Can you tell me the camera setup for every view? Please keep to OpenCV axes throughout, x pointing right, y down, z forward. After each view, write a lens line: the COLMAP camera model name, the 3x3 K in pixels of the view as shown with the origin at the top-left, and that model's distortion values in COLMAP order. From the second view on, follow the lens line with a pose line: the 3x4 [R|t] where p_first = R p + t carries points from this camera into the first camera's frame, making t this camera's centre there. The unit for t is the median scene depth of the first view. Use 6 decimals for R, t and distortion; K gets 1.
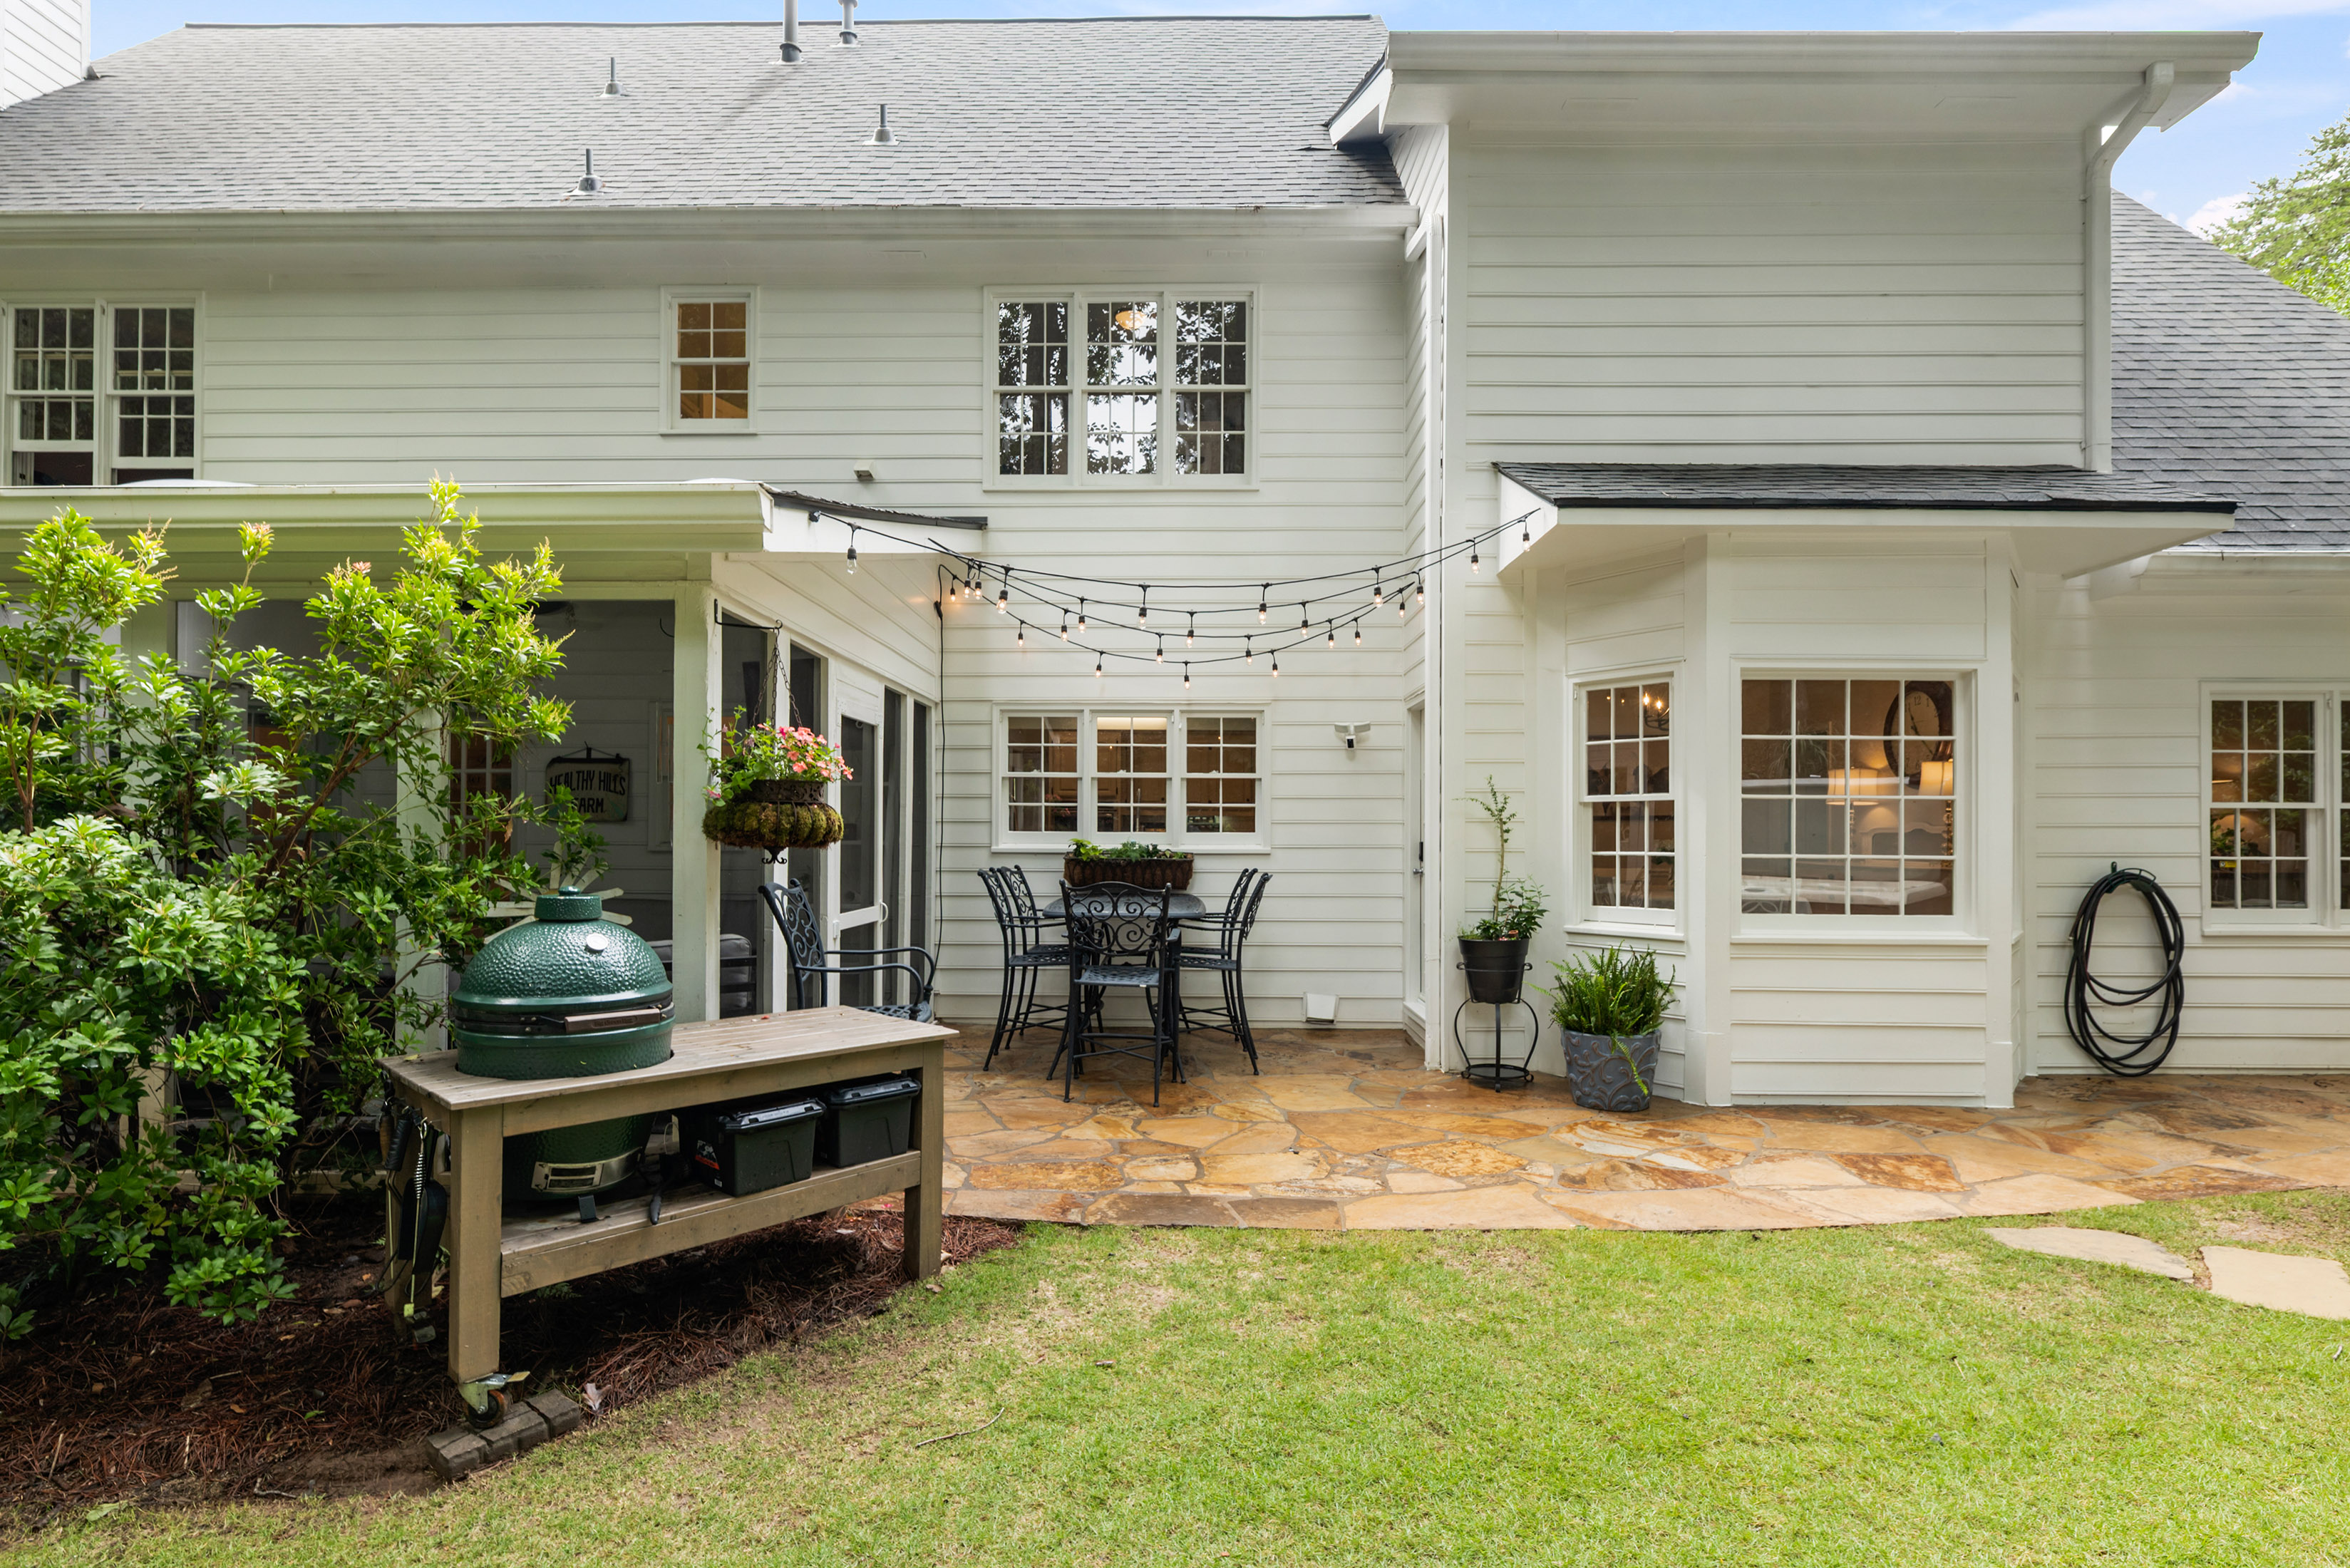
lens RADIAL K [[1152.1, 0, 1174.6], [0, 1152.1, 817.9], [0, 0, 1]] dist [-0.000436, -0.000497]
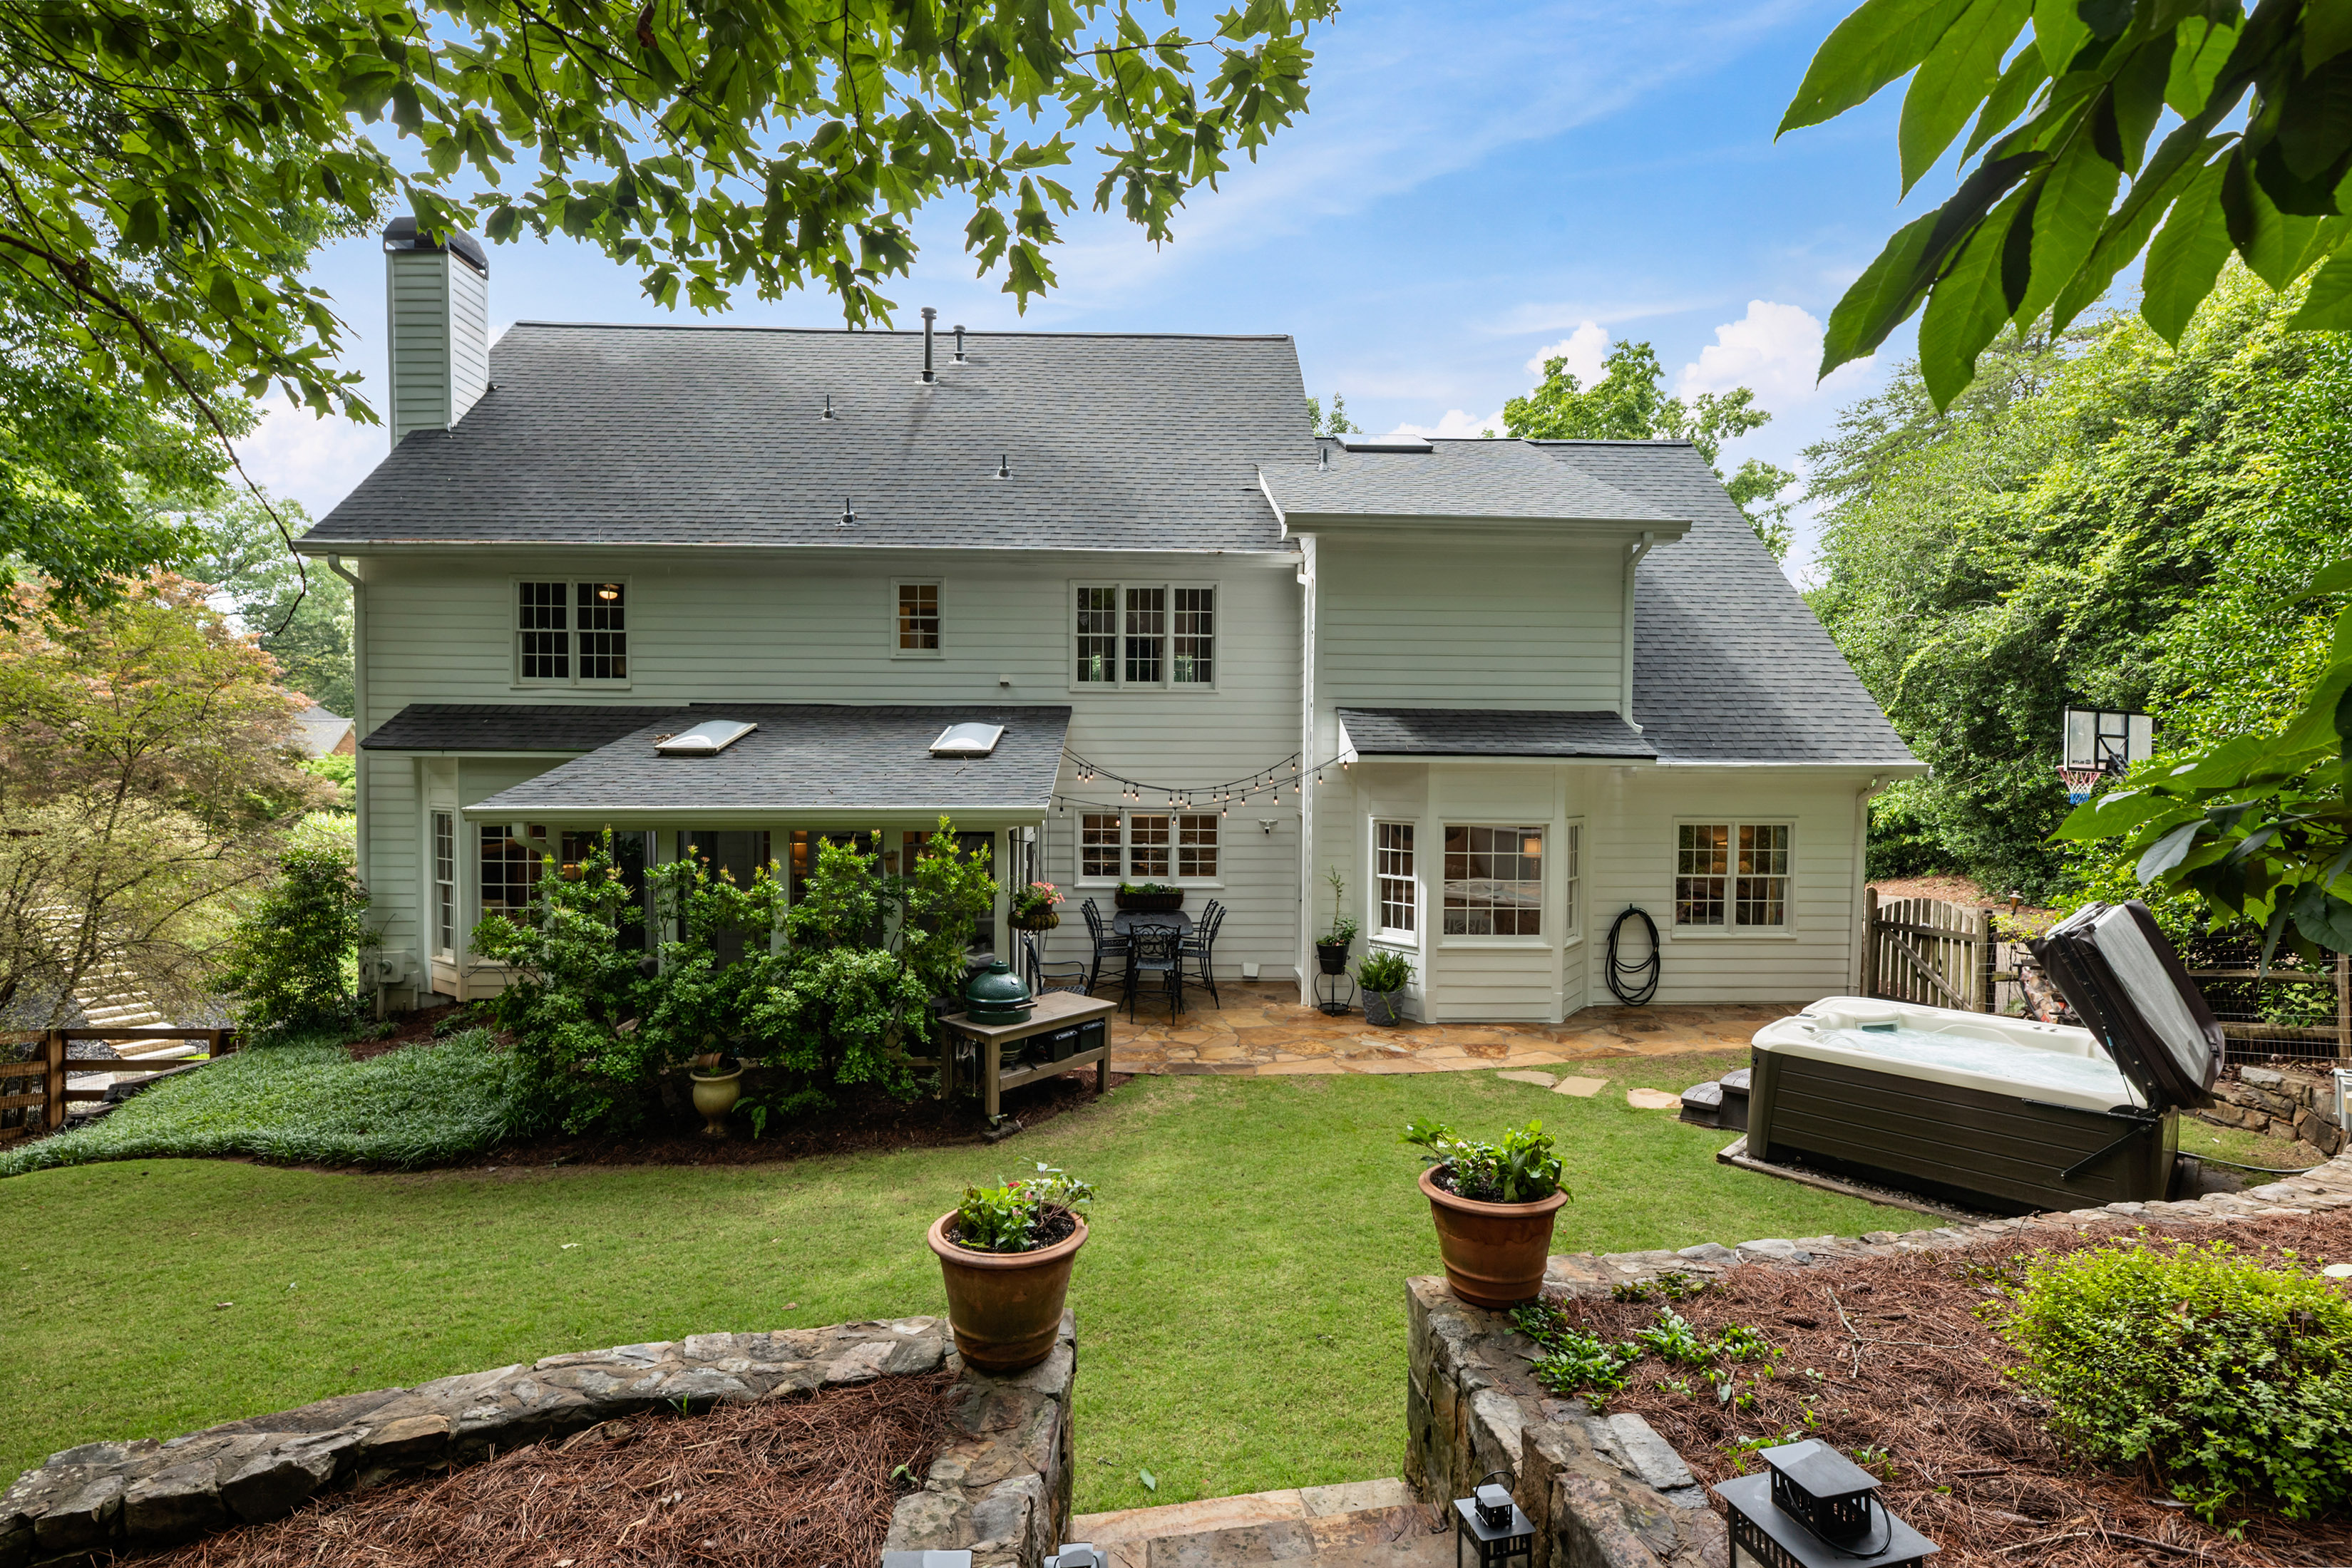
lens RADIAL K [[1039.3, 0, 1176.0], [0, 1039.3, 784.0], [0, 0, 1]] dist [-0.001017, -0.000025]
pose [[0.998876, 0.000983, 0.047398, -0.099860], [-0.002543, 0.999457, 0.032865, -0.256113], [-0.047340, -0.032948, 0.998335, -0.893526]]
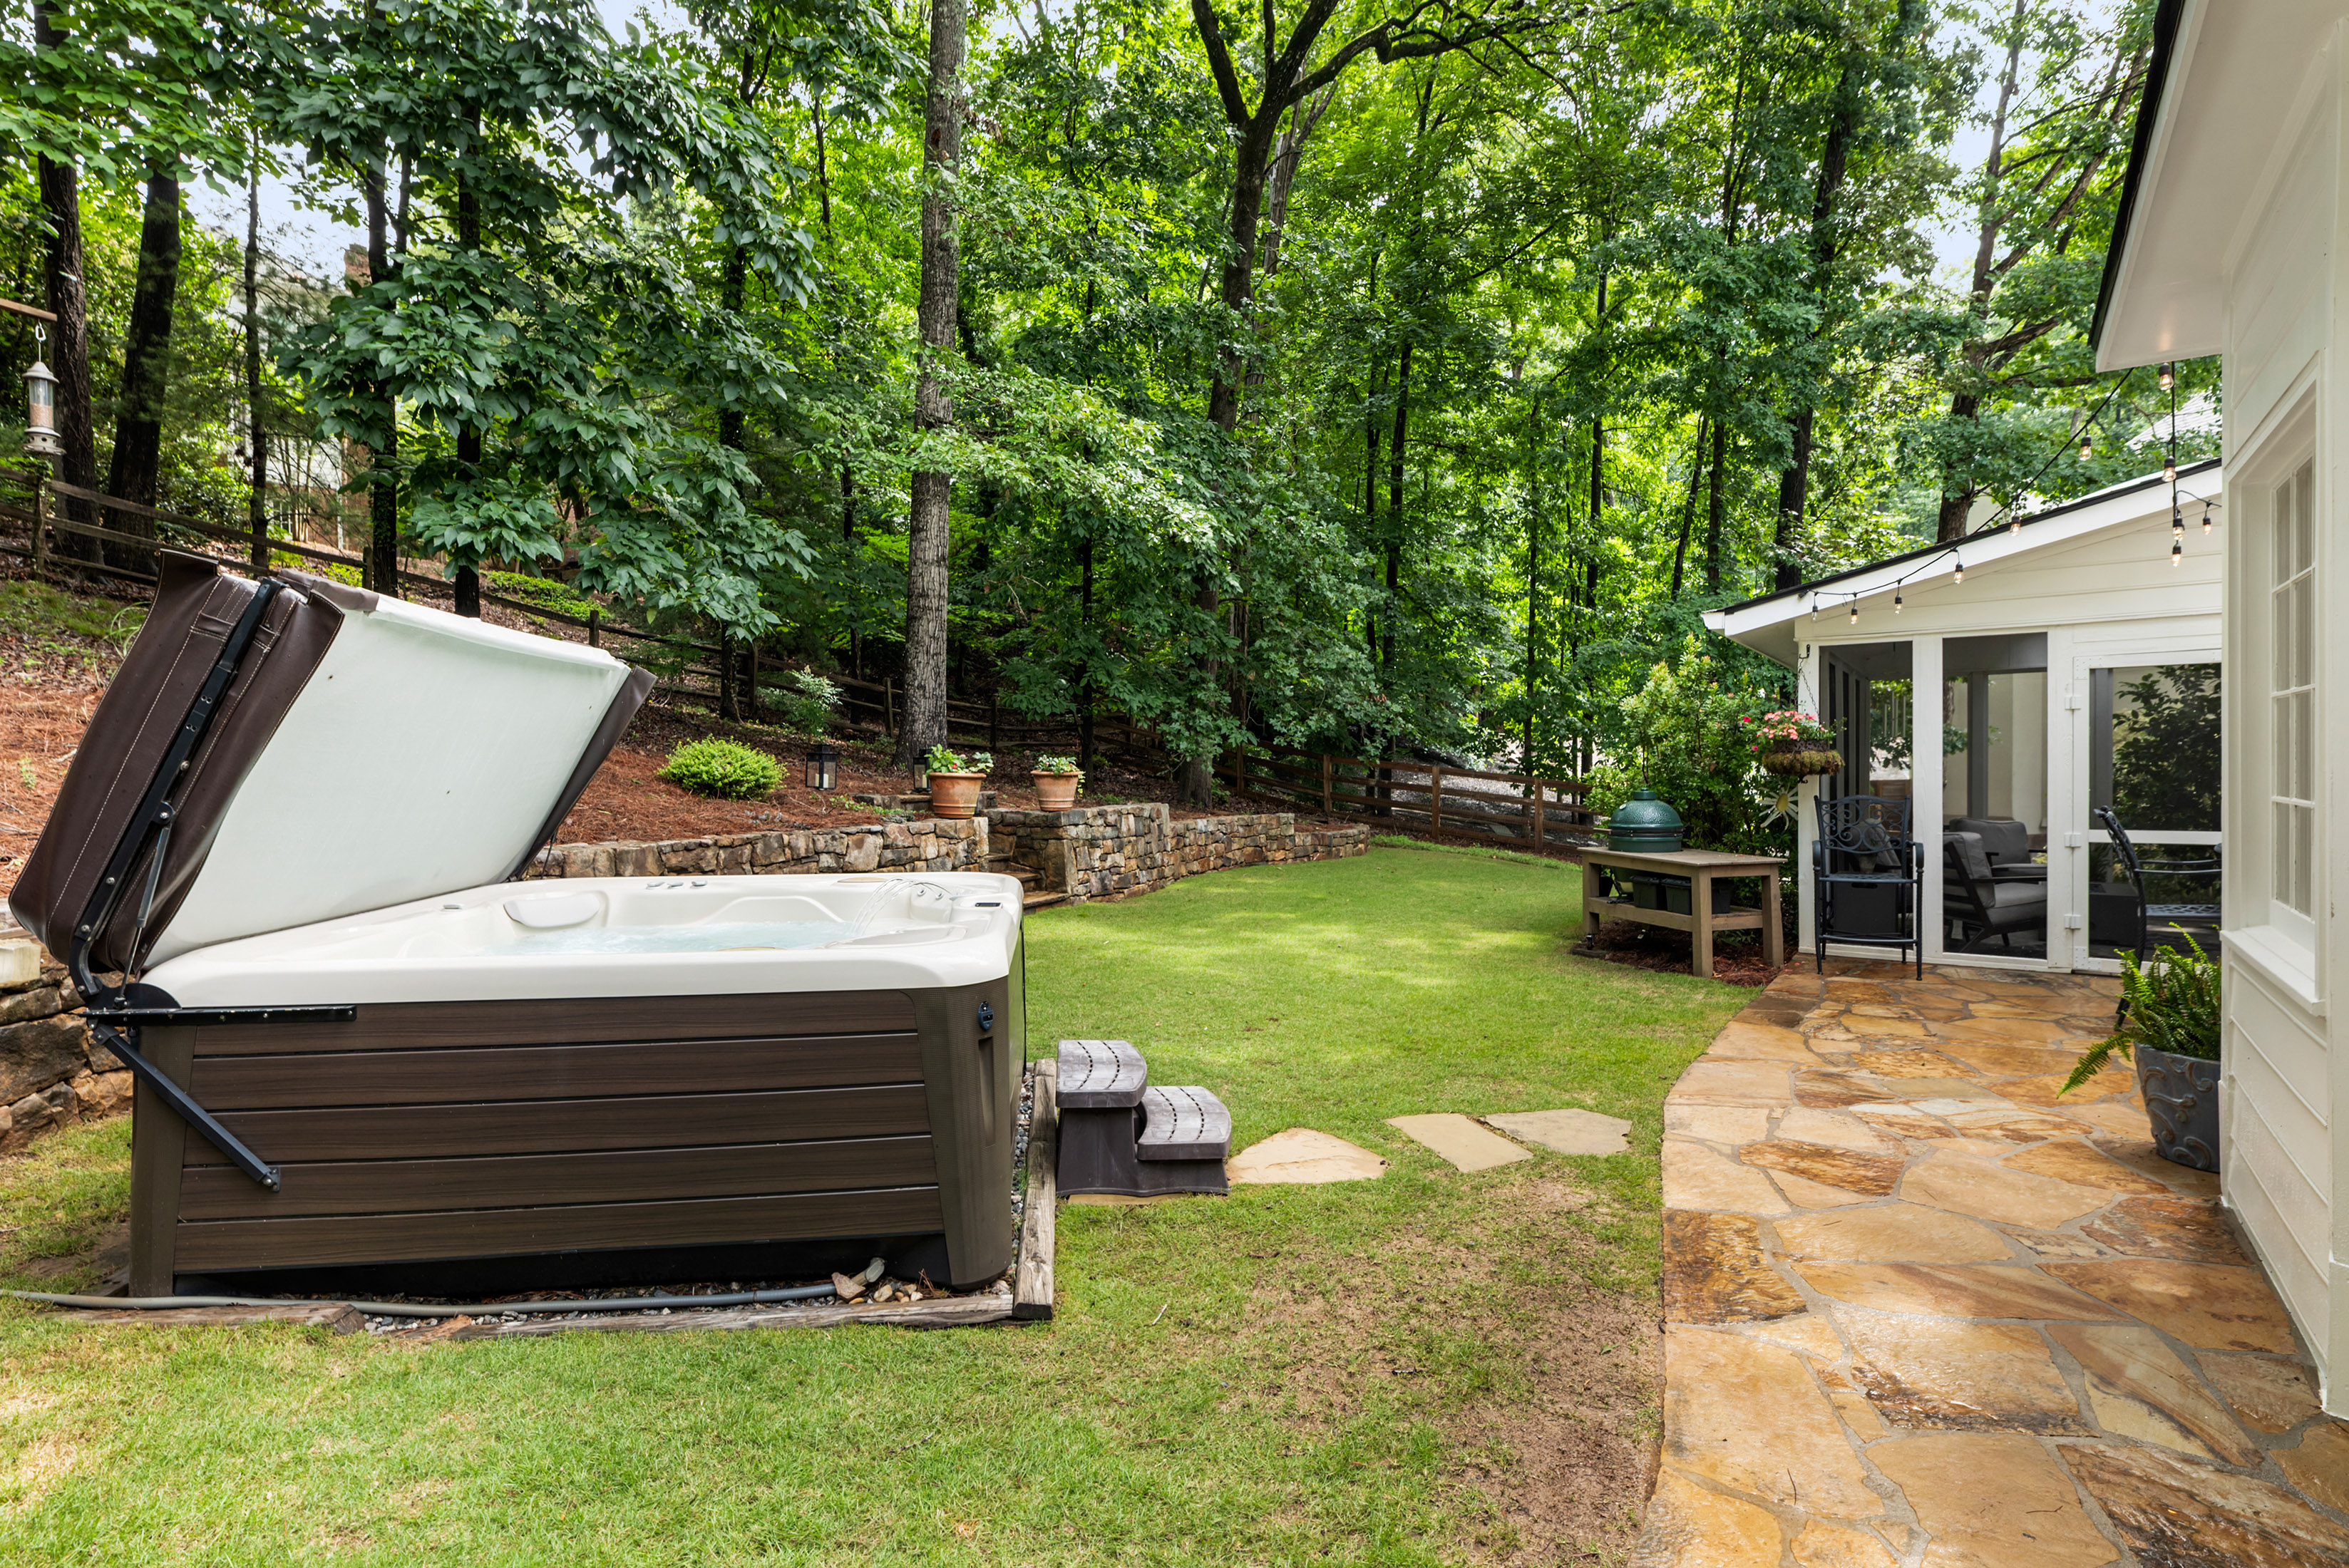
lens RADIAL K [[1137.3, 0, 1163.1], [0, 1137.3, 785.4], [0, 0, 1]] dist [-0.000876, -0.000190]
pose [[-0.576290, 0.011627, -0.817163, 1.247514], [0.017882, 0.999839, 0.001615, 0.014599], [0.817050, -0.013682, -0.576405, 0.854569]]
